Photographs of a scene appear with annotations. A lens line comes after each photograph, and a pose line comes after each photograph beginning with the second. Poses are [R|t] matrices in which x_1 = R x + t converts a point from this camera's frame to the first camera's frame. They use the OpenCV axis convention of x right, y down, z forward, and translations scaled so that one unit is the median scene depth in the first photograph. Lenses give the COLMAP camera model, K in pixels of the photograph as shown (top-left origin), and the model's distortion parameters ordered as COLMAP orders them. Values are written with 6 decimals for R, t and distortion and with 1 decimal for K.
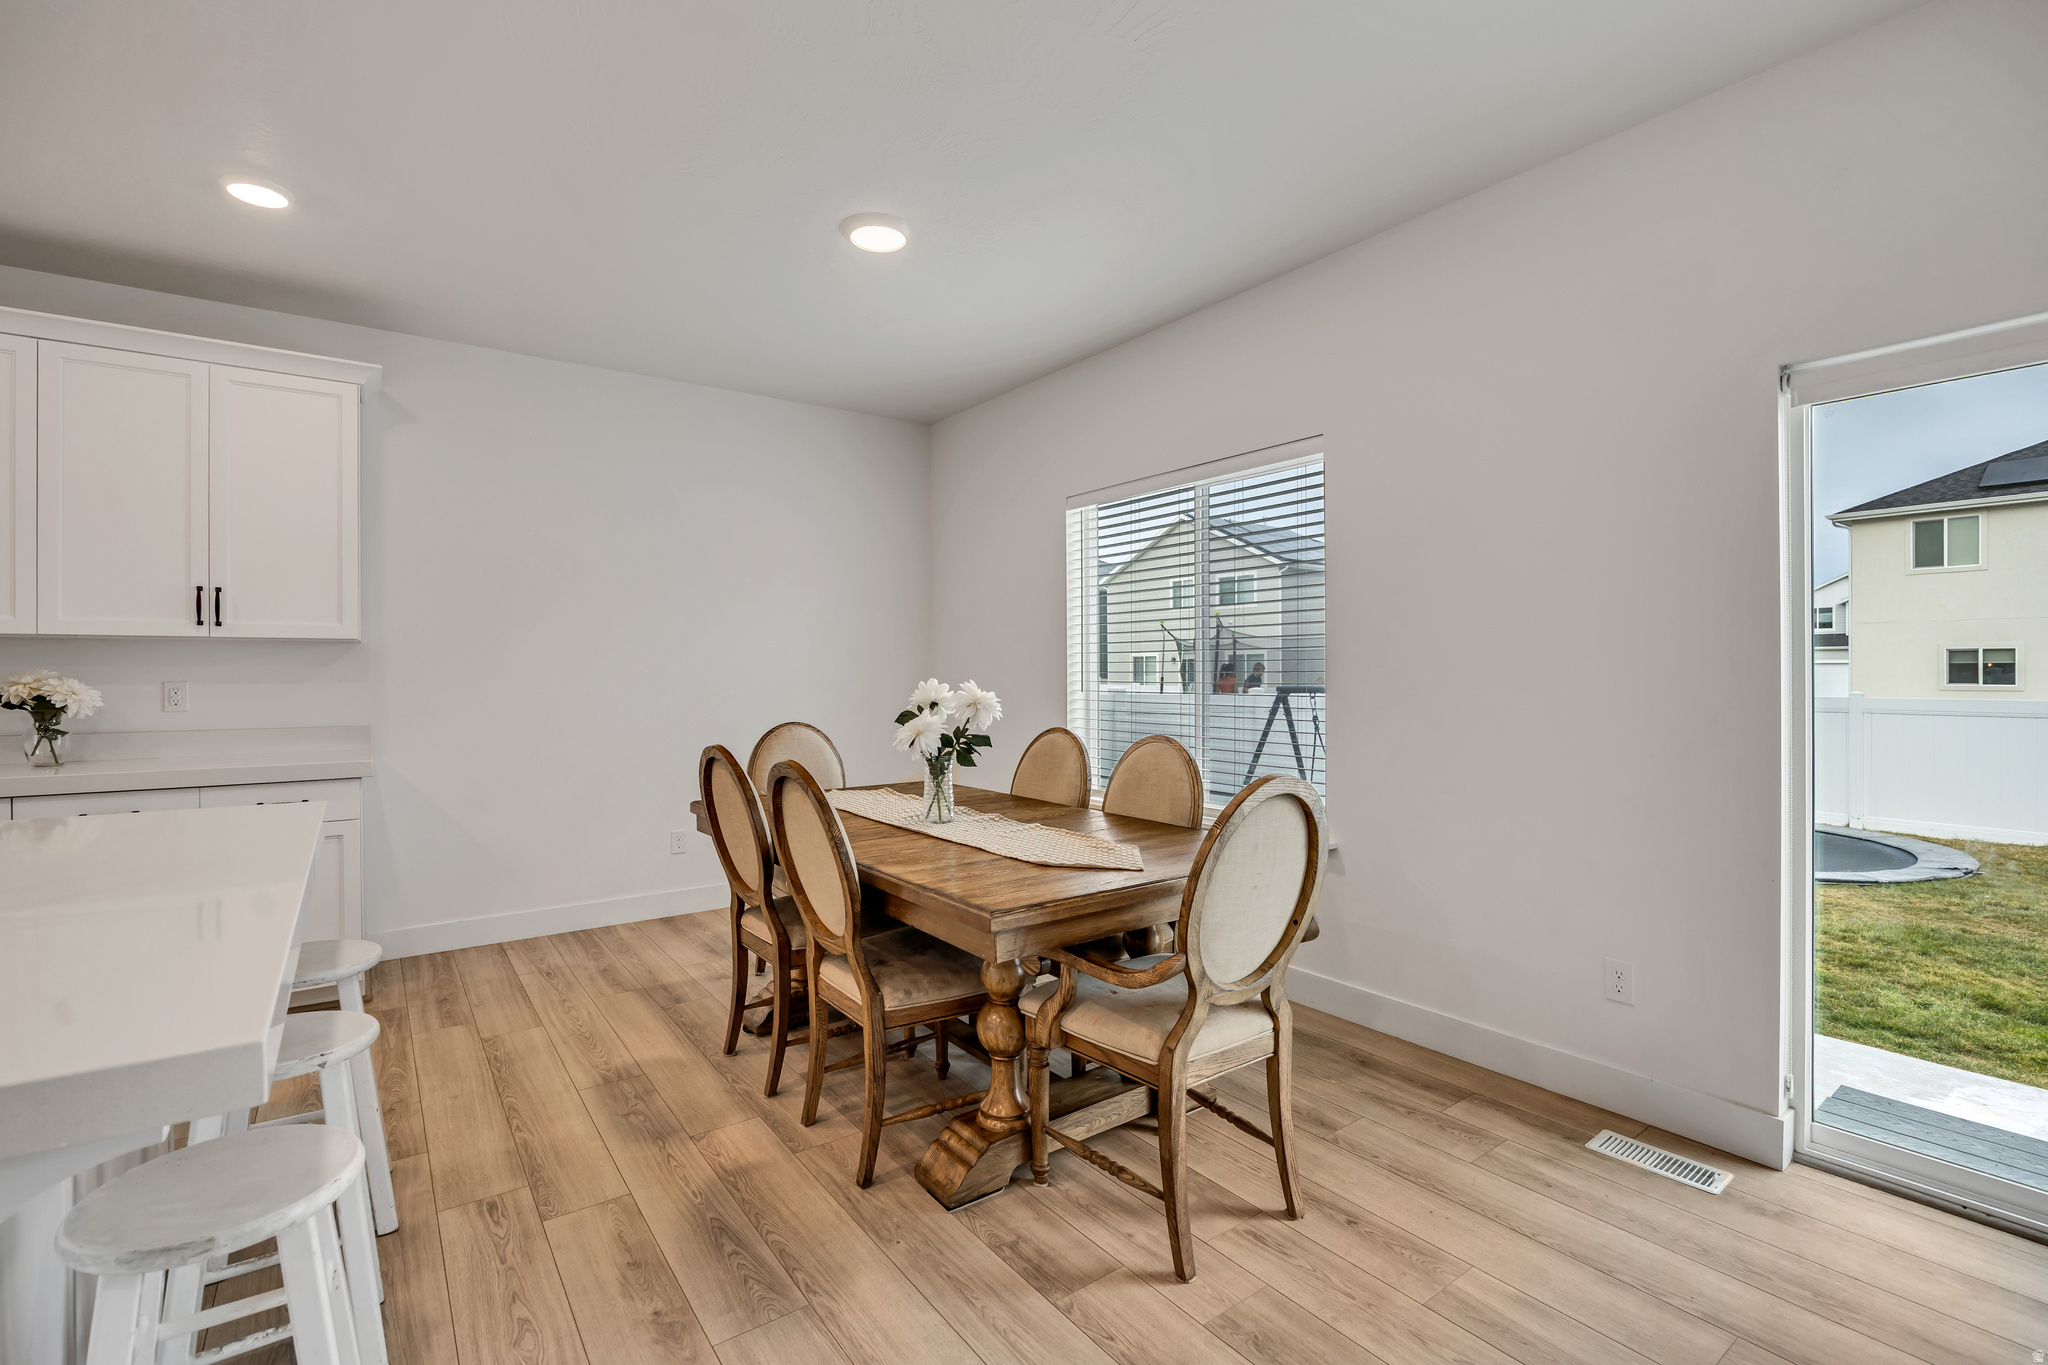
lens RADIAL K [[909.6, 0, 1024.0], [0, 909.6, 682.5], [0, 0, 1]] dist [-0.016172, -0.000356]
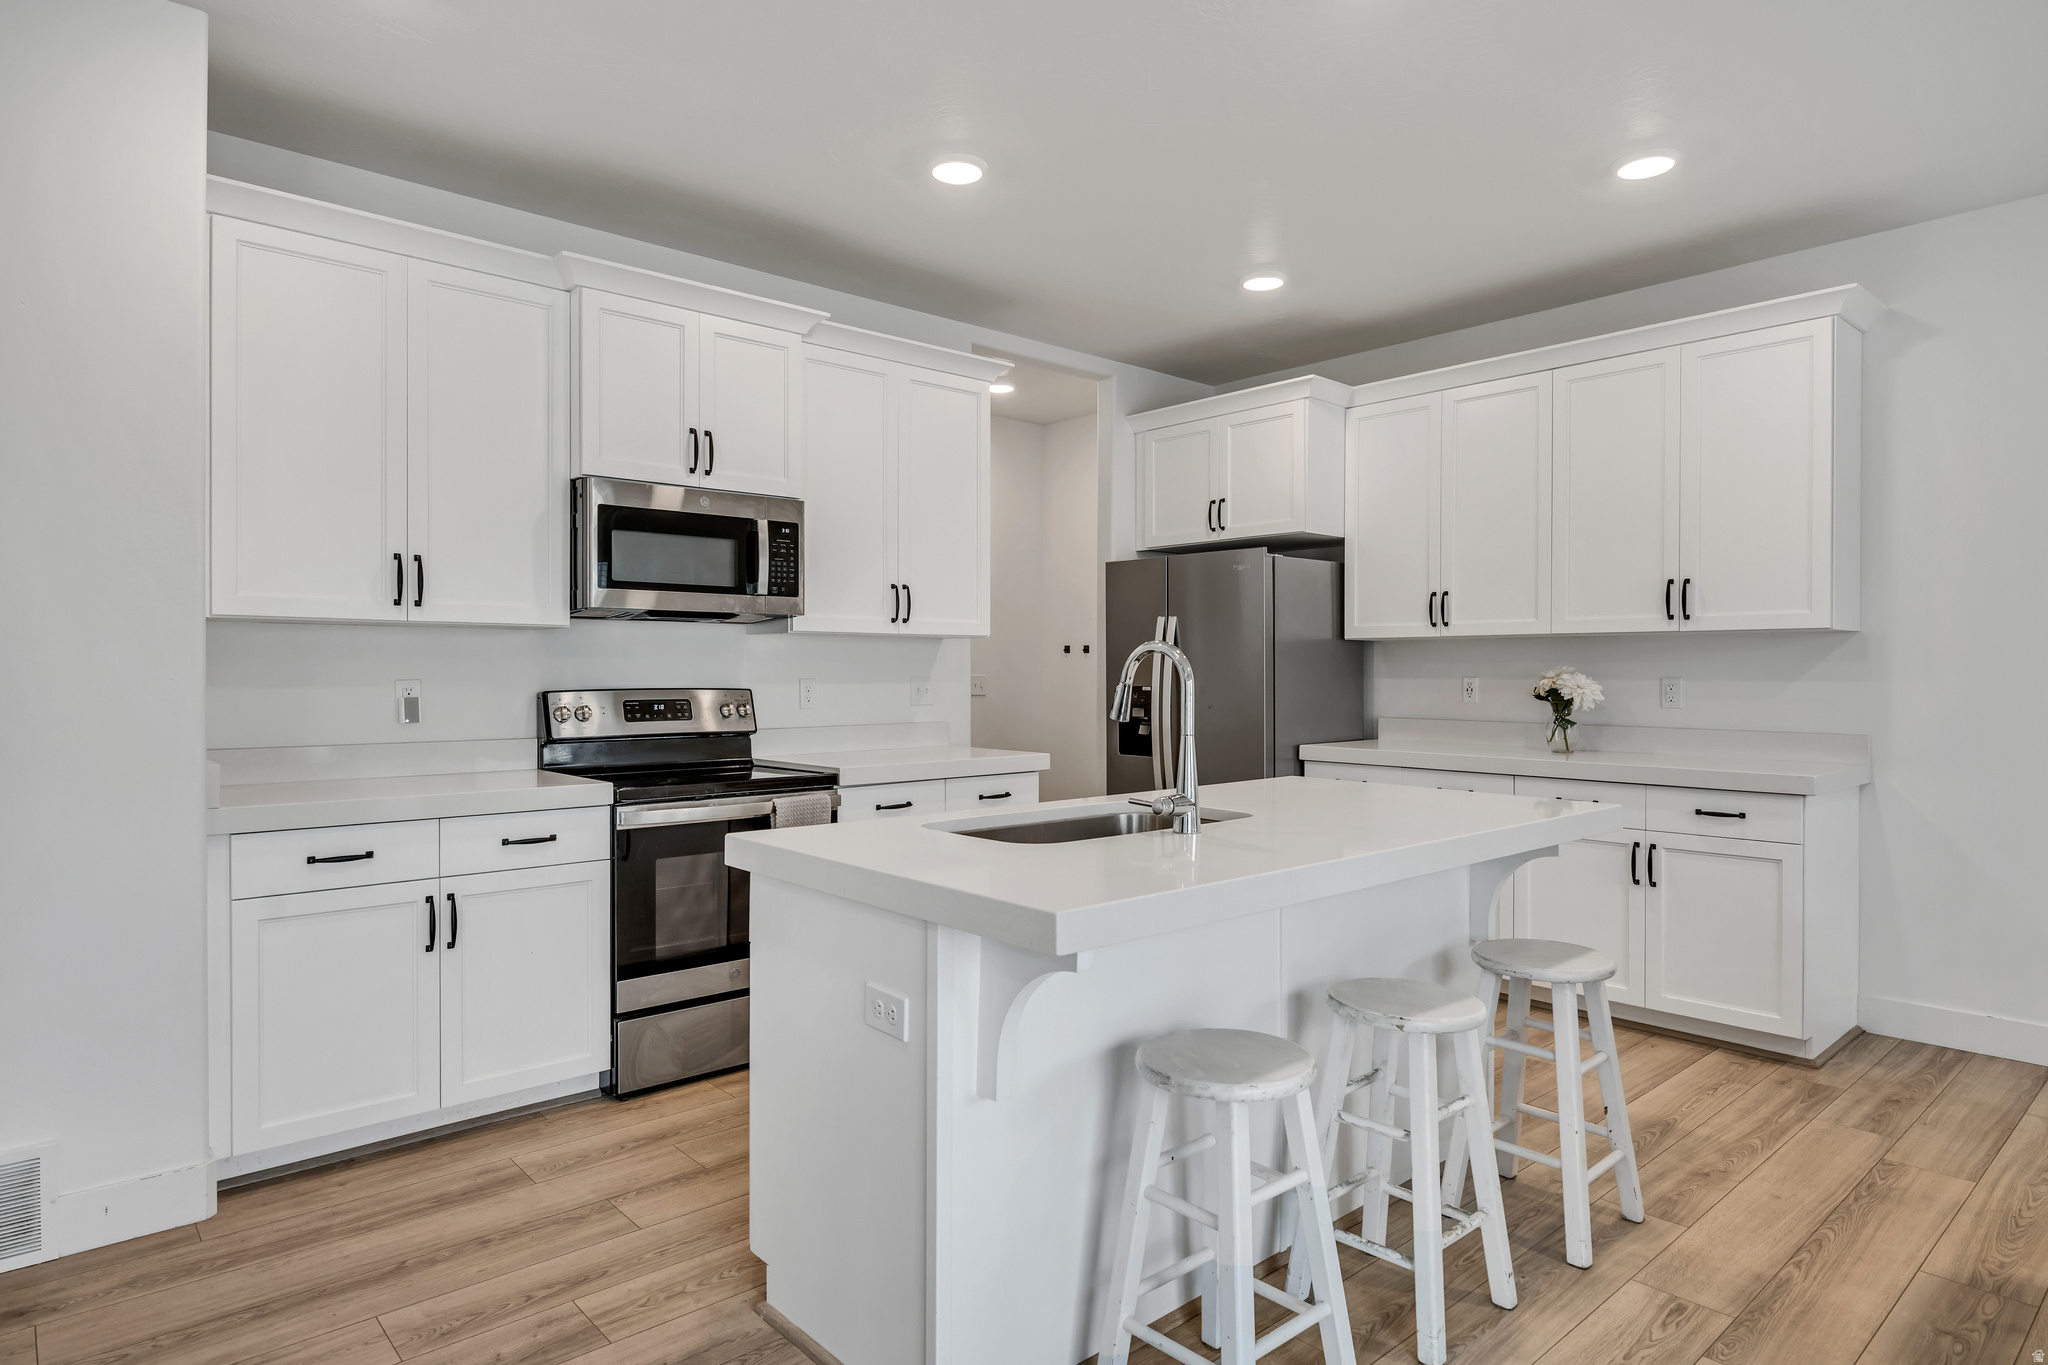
lens RADIAL K [[1134.0, 0, 995.9], [0, 1134.0, 678.6], [0, 0, 1]] dist [-0.005925, -0.001792]
pose [[0.075393, 0.007460, -0.997126, 0.263911], [-0.011882, 0.999908, 0.006582, 0.001005], [0.997083, 0.011351, 0.075474, 0.191276]]
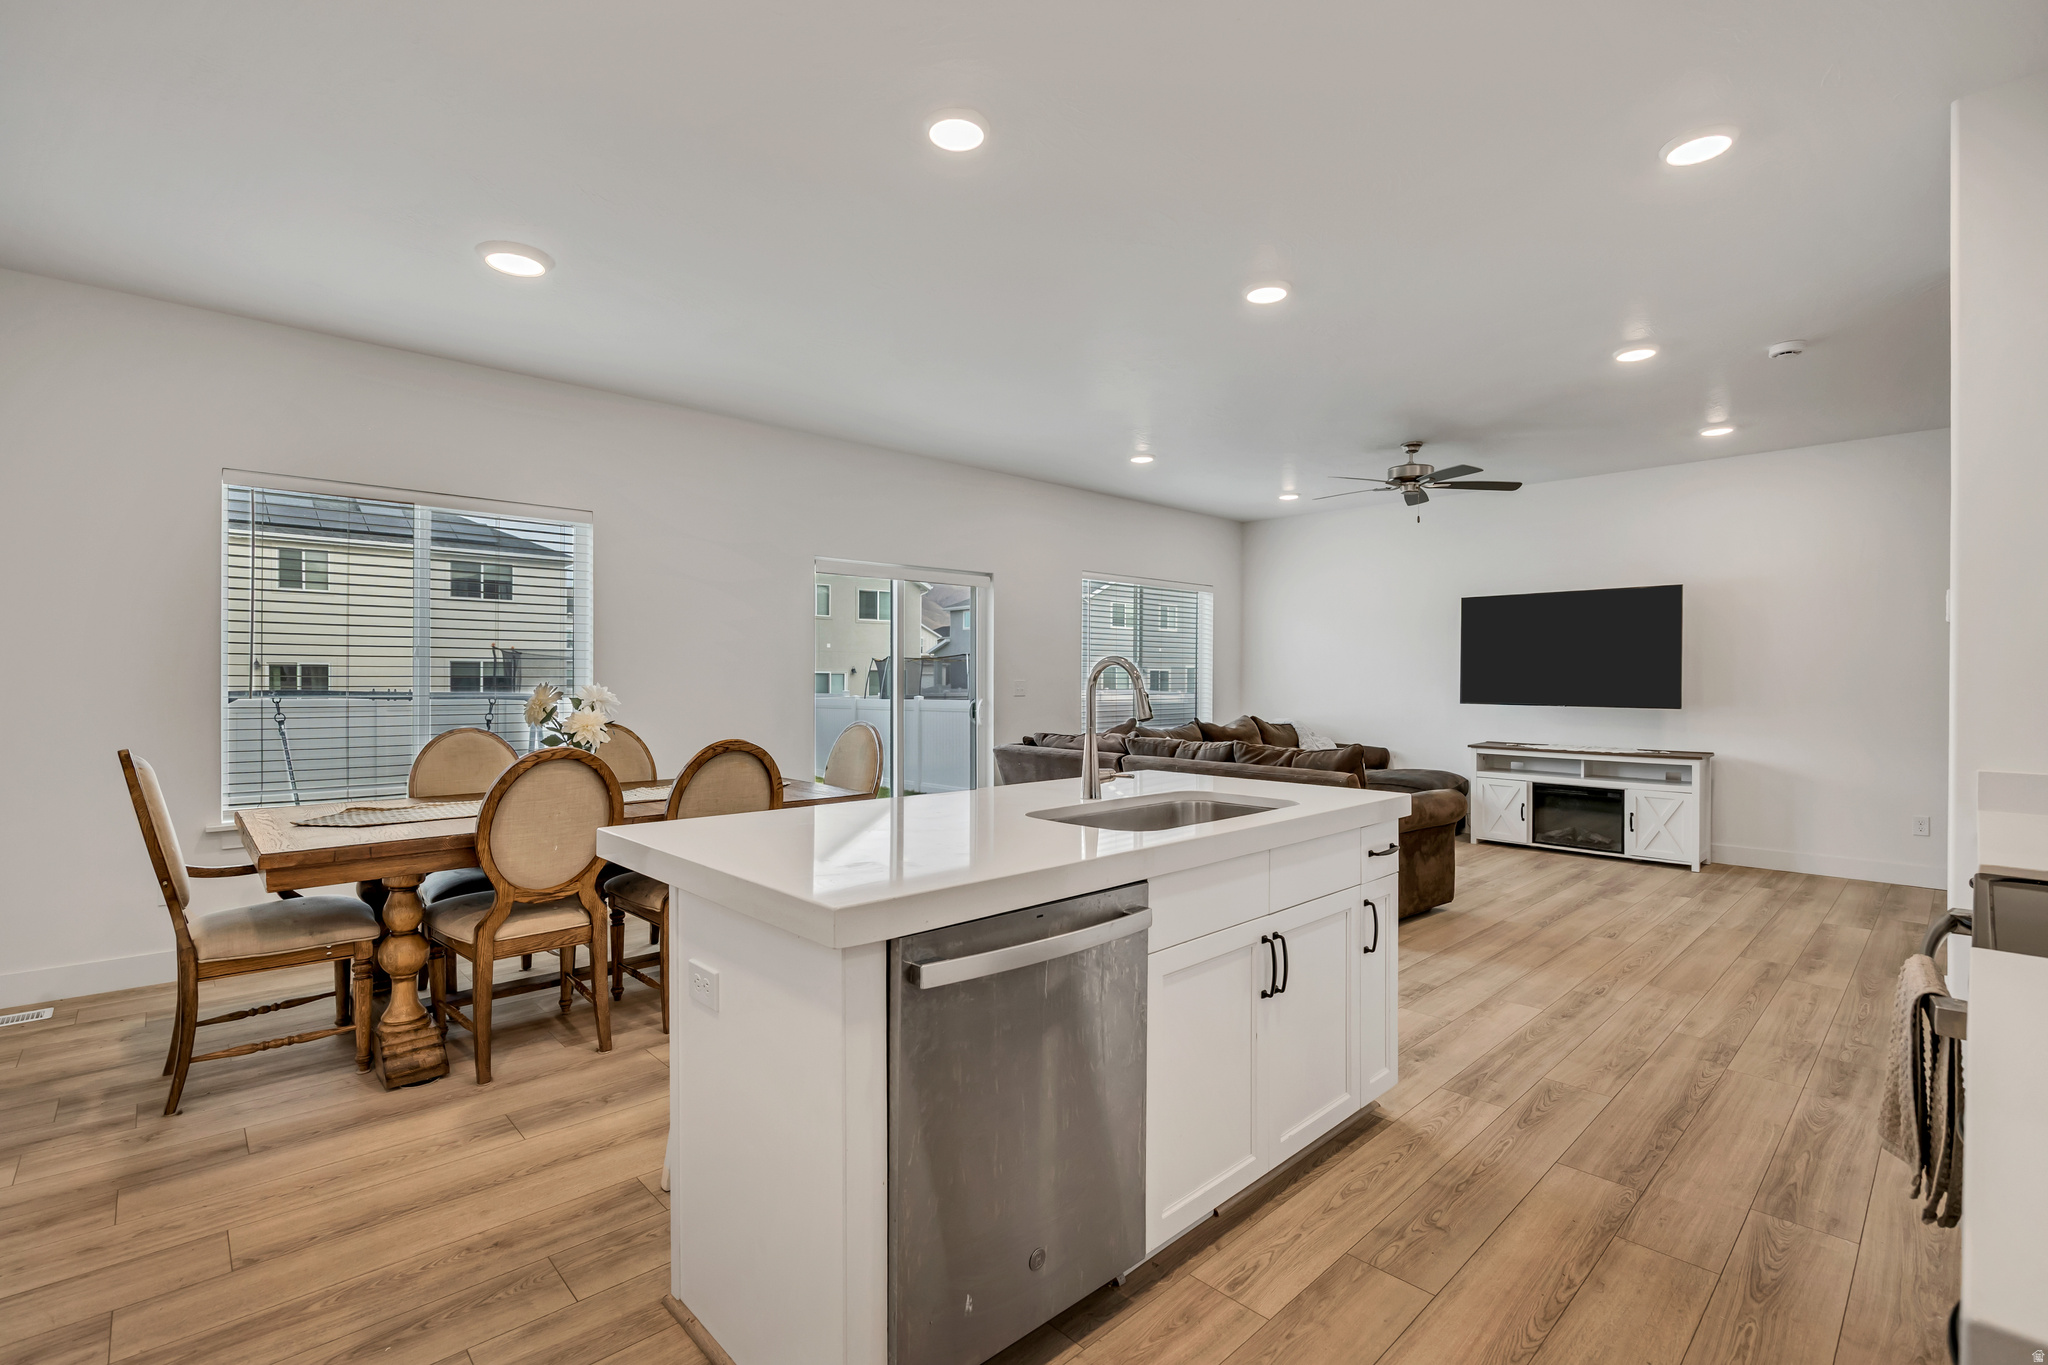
lens RADIAL K [[931.8, 0, 1024.0], [0, 931.8, 682.5], [0, 0, 1]] dist [0.002410, -0.007045]
pose [[-0.132054, -0.001664, 0.991241, -1.270482], [0.011754, 0.999926, 0.003244, 0.000303], [-0.991173, 0.012079, -0.132024, 0.535891]]
